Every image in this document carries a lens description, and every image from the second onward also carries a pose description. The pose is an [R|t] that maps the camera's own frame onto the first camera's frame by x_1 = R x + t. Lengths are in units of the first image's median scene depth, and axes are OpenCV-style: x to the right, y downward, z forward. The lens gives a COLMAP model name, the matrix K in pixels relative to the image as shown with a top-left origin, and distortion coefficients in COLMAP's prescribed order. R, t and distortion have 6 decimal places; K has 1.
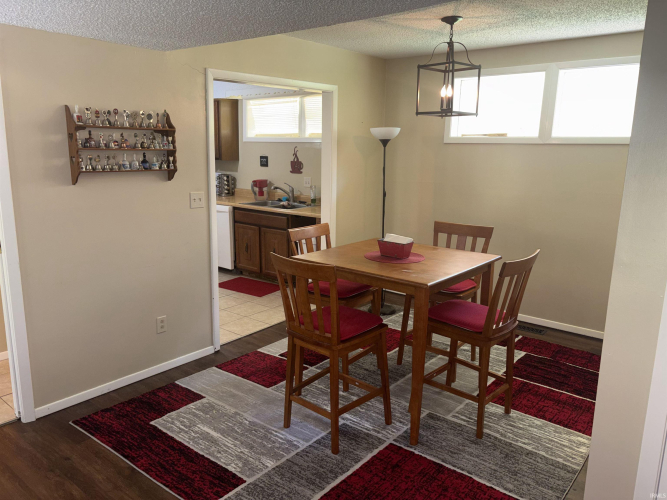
lens RADIAL K [[510.3, 0, 334.8], [0, 510.3, 250.0], [0, 0, 1]] dist [0.050655, 0.001226]
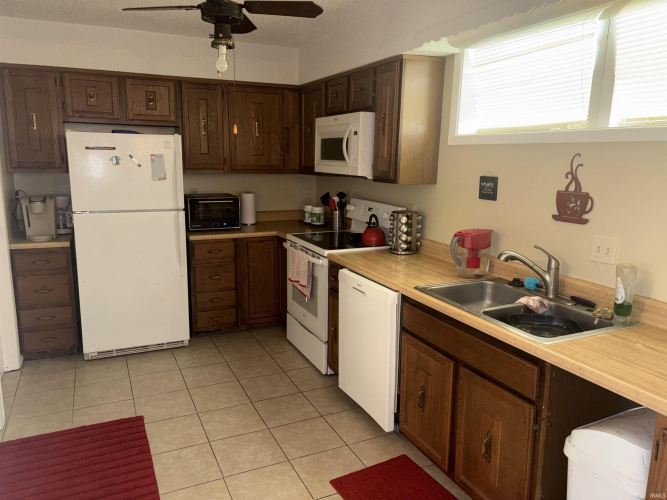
lens RADIAL K [[510.3, 0, 333.7], [0, 510.3, 251.7], [0, 0, 1]] dist [0.050655, 0.001226]
pose [[0.901478, 0.081410, -0.425099, -0.067237], [-0.088752, 0.996051, 0.002542, -0.110535], [0.423627, 0.035436, 0.905143, 0.557927]]
